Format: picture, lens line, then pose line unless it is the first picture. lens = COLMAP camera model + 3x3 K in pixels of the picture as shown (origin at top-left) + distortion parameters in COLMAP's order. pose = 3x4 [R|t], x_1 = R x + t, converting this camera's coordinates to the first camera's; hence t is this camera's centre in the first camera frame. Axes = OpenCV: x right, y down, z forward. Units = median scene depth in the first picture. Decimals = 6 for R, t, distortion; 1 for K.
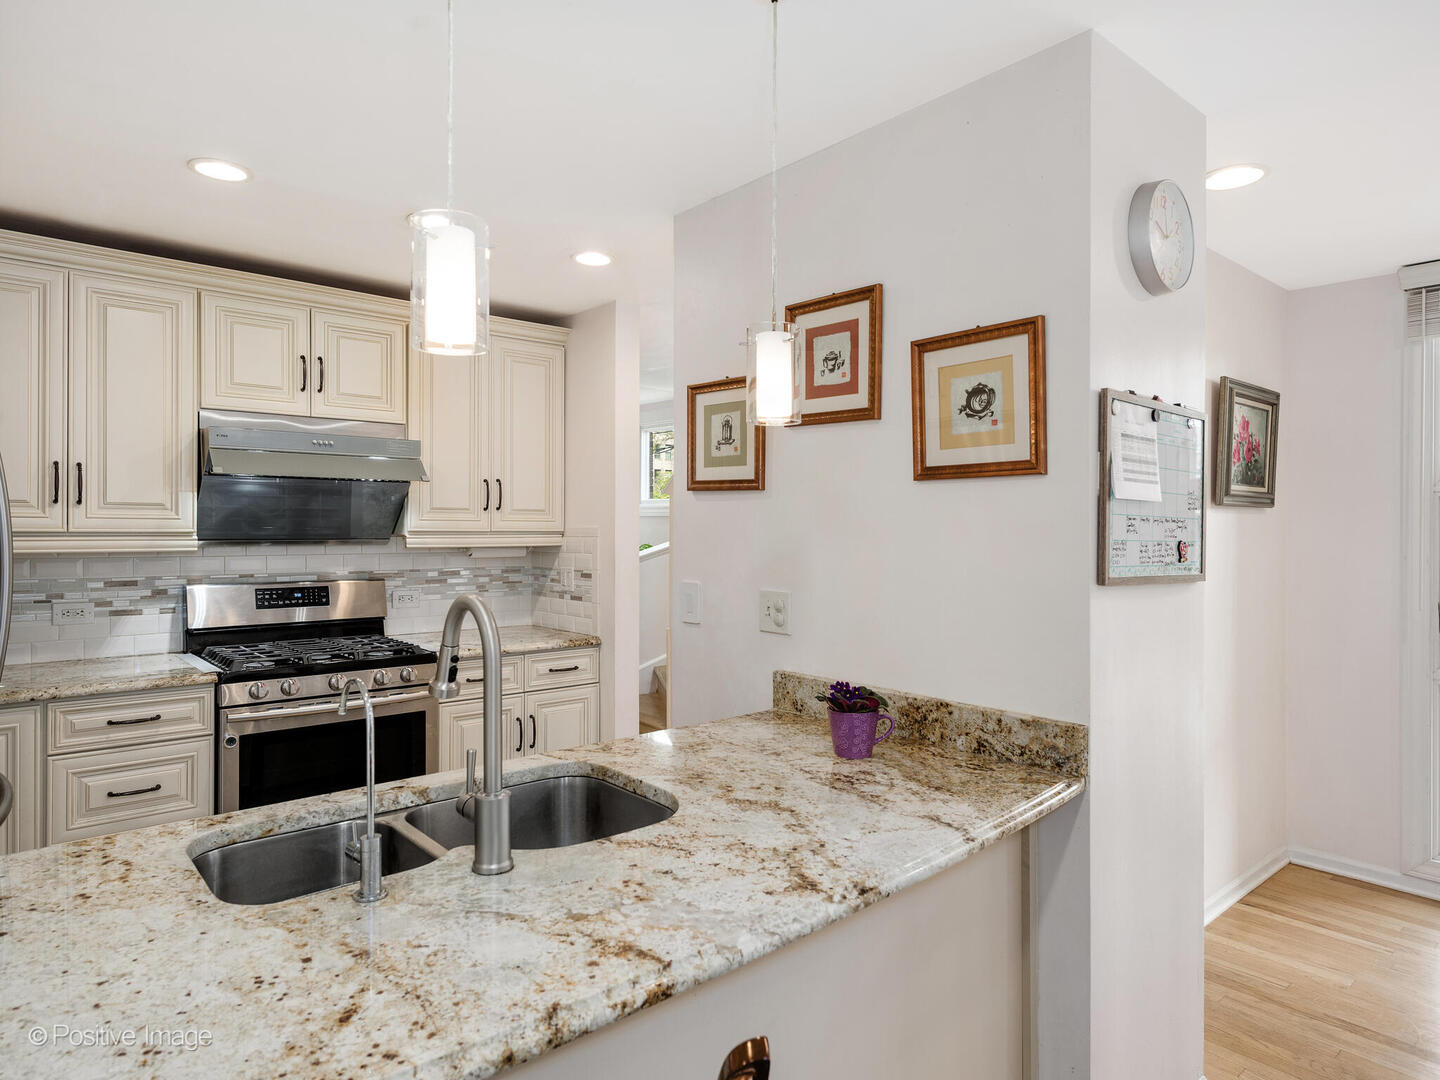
lens RADIAL K [[869.4, 0, 716.2], [0, 869.4, 532.4], [0, 0, 1]] dist [0.007418, 0.000051]
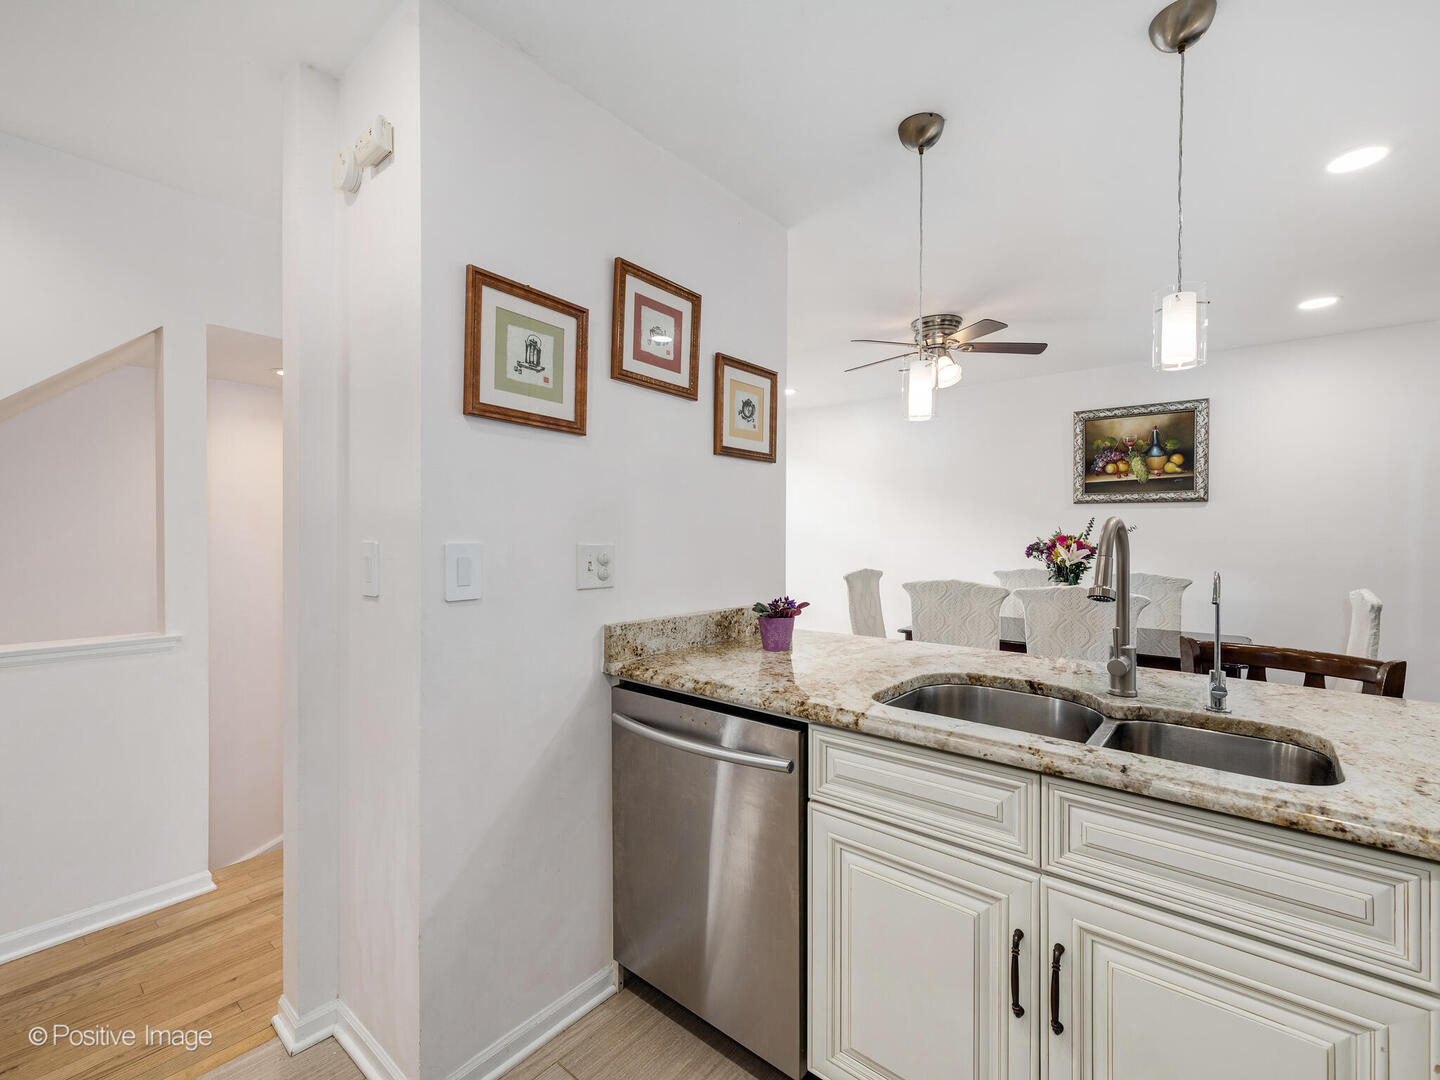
lens RADIAL K [[630.5, 0, 725.5], [0, 630.5, 541.3], [0, 0, 1]] dist [-0.001477, -0.000055]
pose [[-0.170129, -0.012704, 0.985340, -0.761634], [0.000441, 0.999916, 0.012968, 0.065476], [-0.985422, 0.002641, -0.170109, 1.164239]]
